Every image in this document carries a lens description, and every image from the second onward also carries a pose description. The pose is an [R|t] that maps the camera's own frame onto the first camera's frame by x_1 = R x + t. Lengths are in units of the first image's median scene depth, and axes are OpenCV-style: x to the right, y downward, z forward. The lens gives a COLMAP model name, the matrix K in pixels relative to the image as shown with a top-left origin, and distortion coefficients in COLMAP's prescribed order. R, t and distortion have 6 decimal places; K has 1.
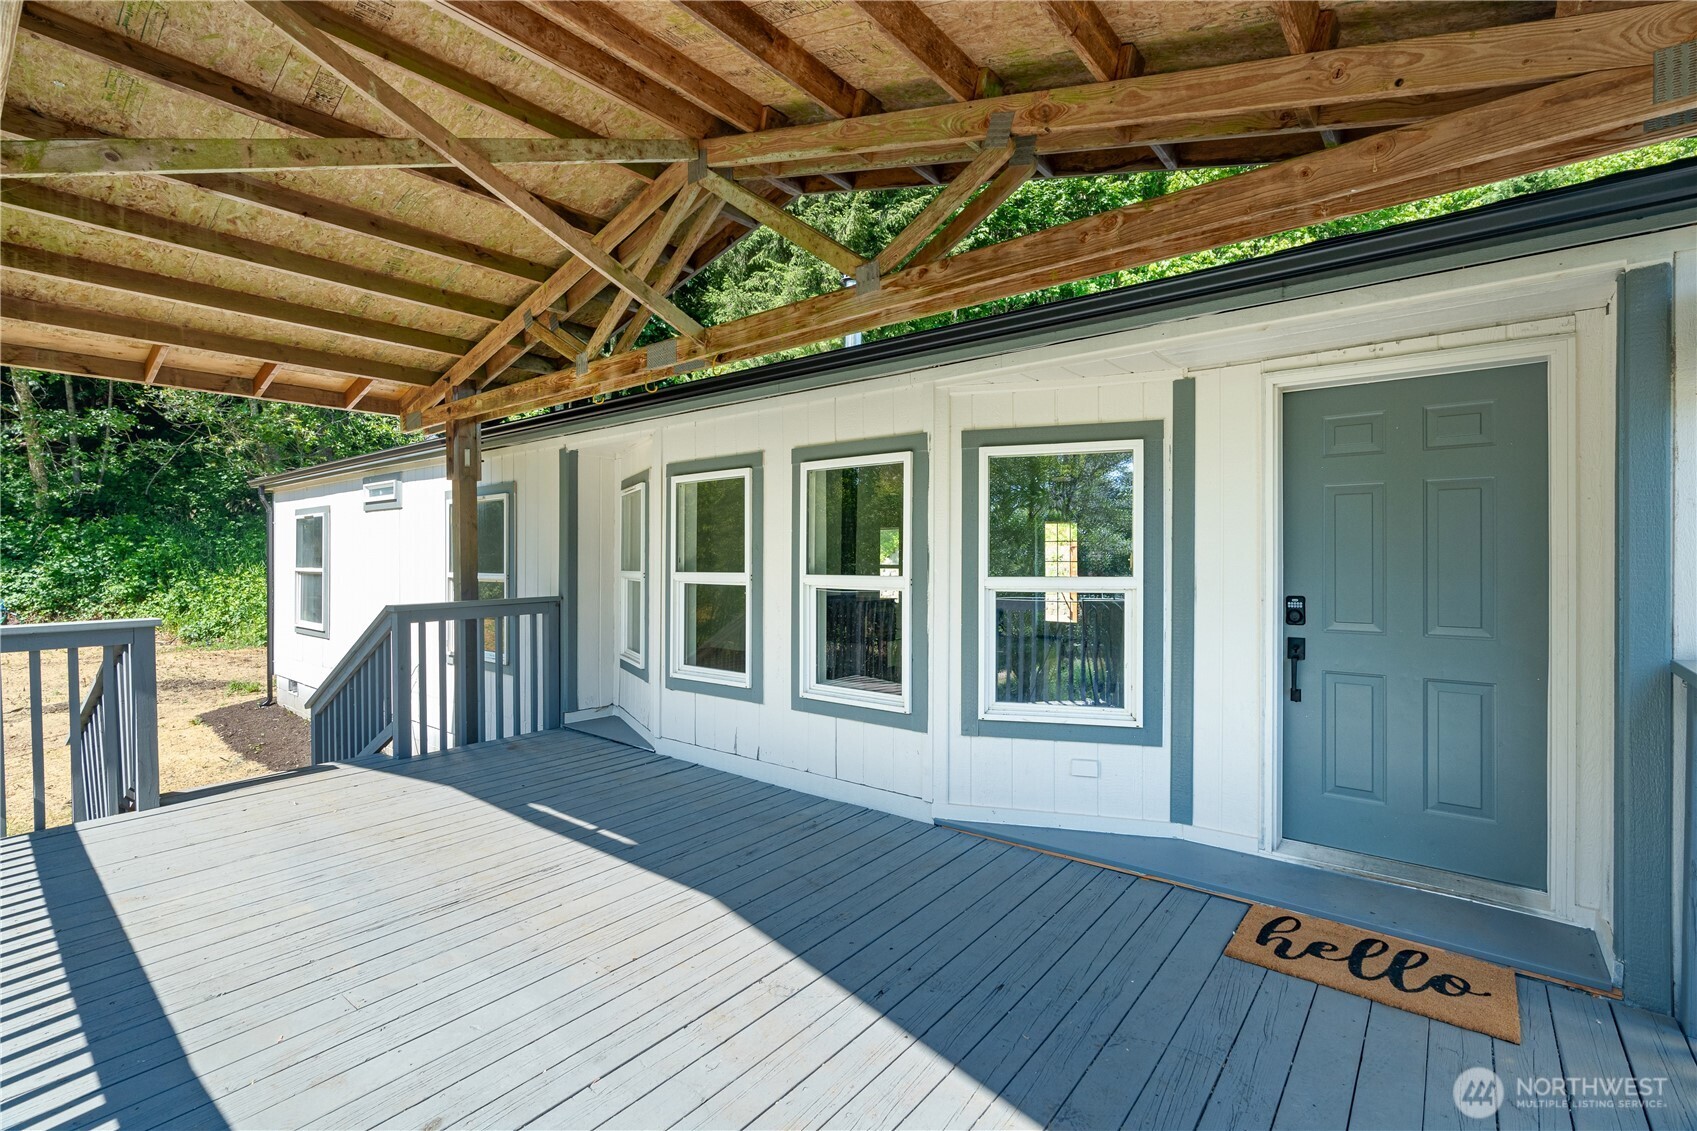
lens RADIAL K [[765.5, 0, 850.3], [0, 765.5, 556.6], [0, 0, 1]] dist [-0.012598, 0.000016]
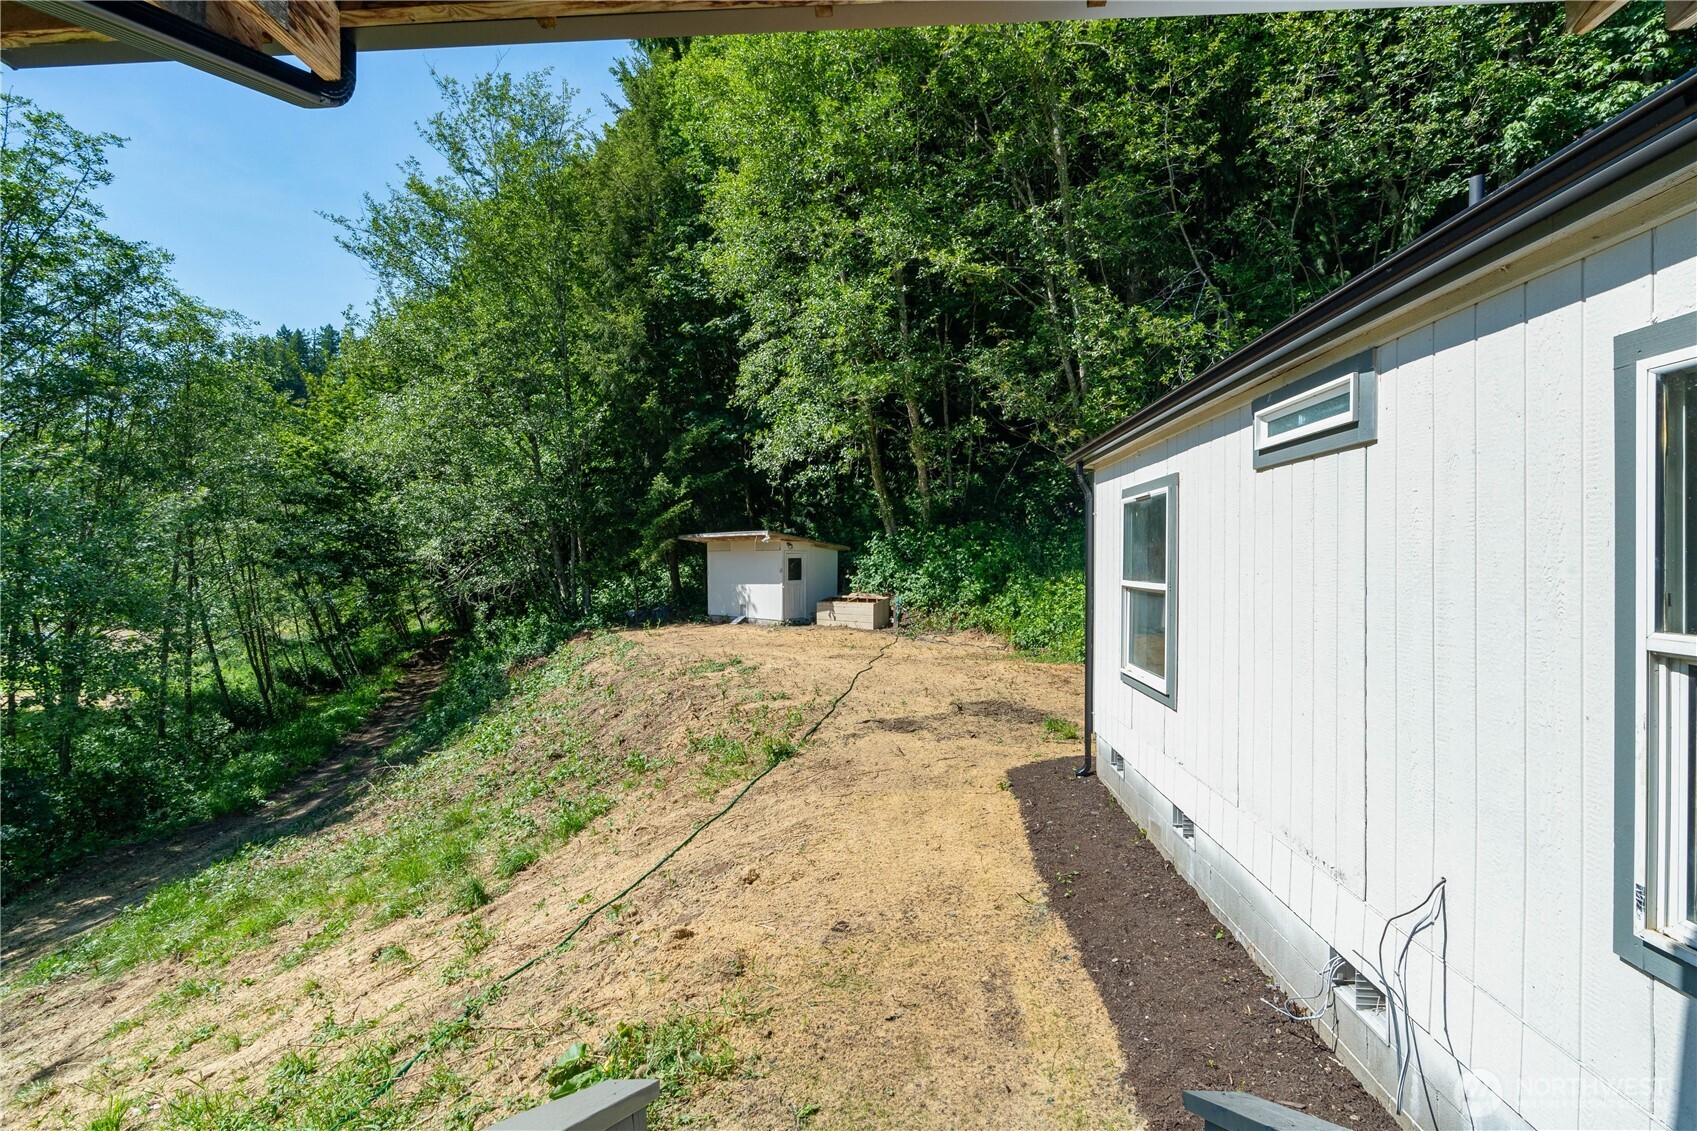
lens RADIAL K [[765.5, 0, 851.4], [0, 765.5, 558.3], [0, 0, 1]] dist [-0.012598, 0.000016]
pose [[0.576790, 0.002140, -0.816889, -0.312056], [-0.005232, 0.999986, -0.001075, -0.001905], [0.816875, 0.004894, 0.576793, 0.410640]]
